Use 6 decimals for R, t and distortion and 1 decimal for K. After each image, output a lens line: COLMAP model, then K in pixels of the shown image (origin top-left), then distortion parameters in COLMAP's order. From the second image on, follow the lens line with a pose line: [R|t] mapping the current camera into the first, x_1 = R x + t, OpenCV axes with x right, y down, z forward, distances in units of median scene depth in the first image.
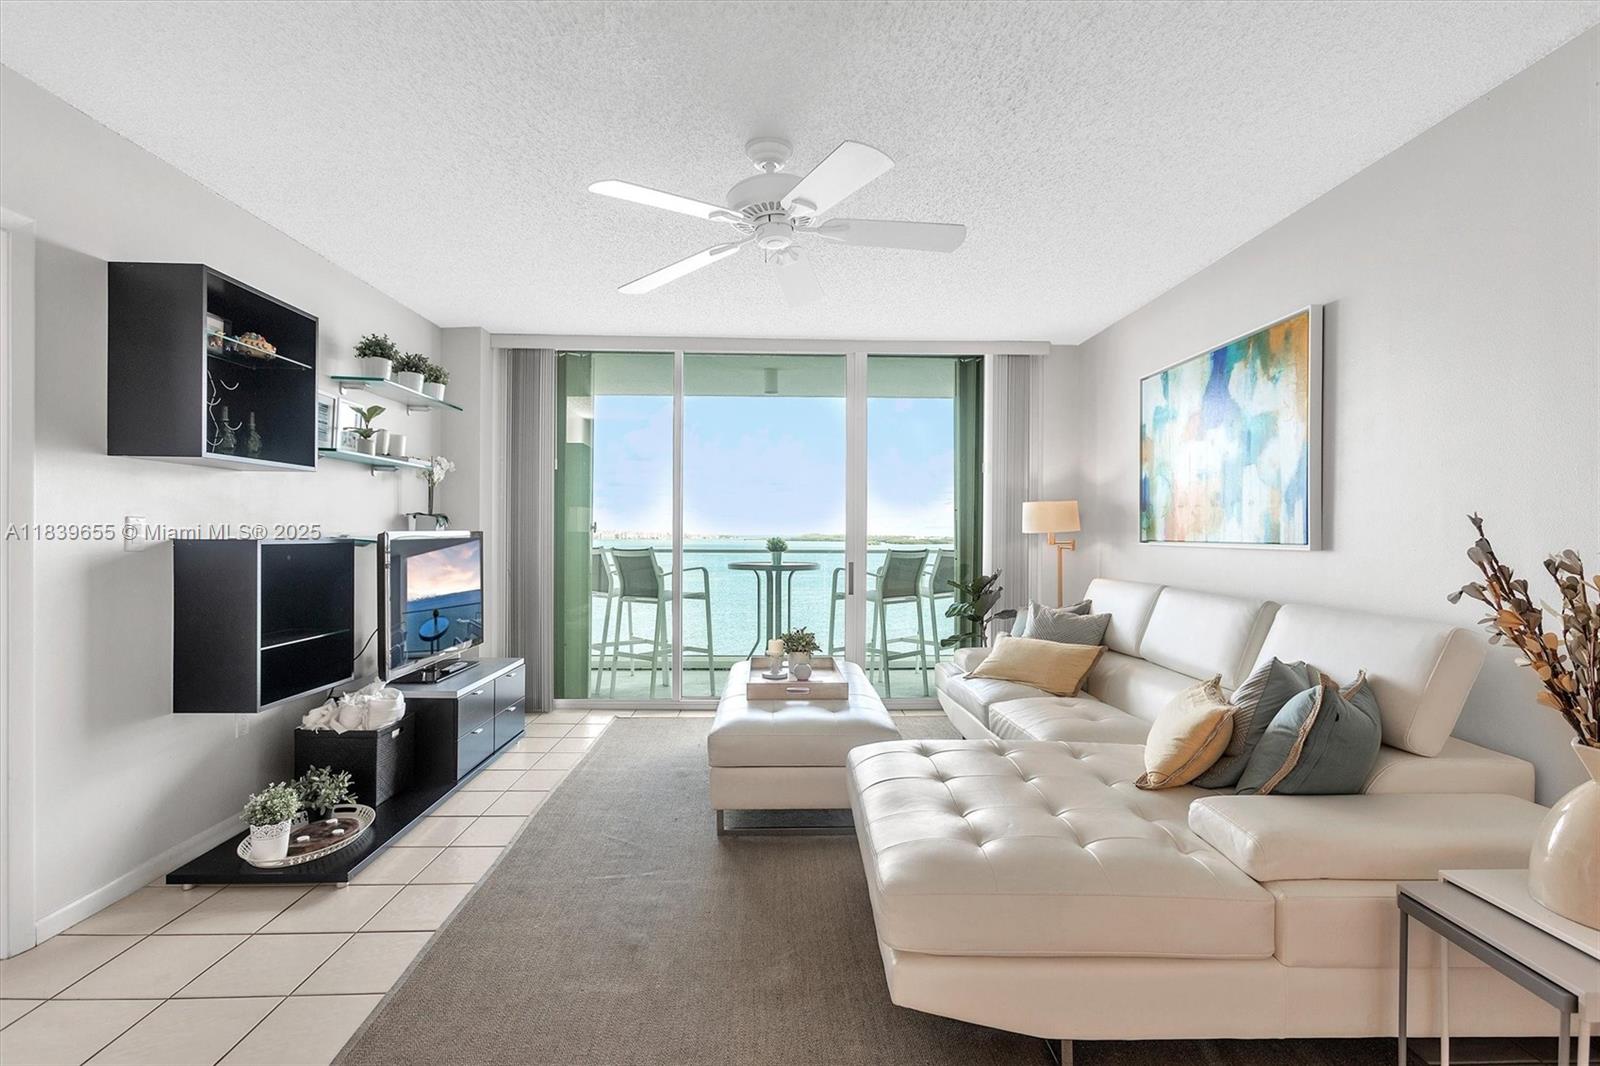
lens RADIAL K [[735.0, 0, 800.3], [0, 735.0, 532.2], [0, 0, 1]] dist [-0.002568, -0.000098]
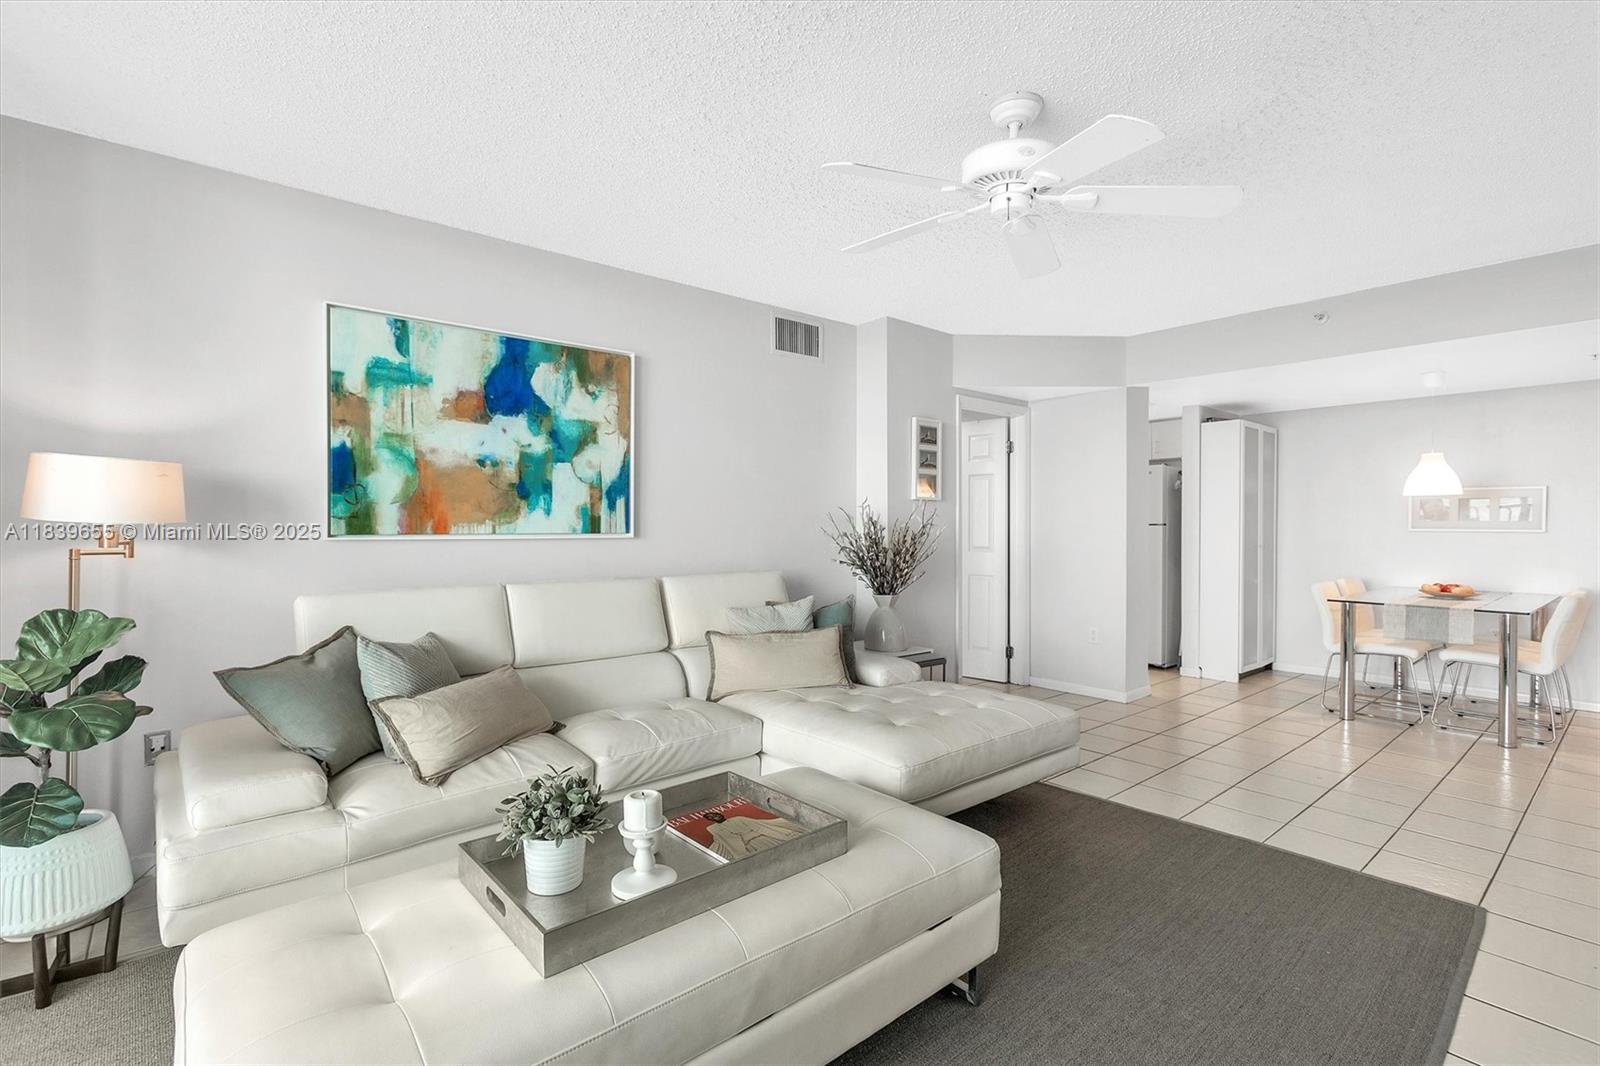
lens RADIAL K [[735.0, 0, 799.8], [0, 735.0, 531.6], [0, 0, 1]] dist [-0.002568, -0.000098]
pose [[-0.623125, -0.010983, 0.782045, -0.493089], [-0.002984, 0.999928, 0.011666, -0.001162], [-0.782116, 0.004935, -0.623113, 1.453307]]
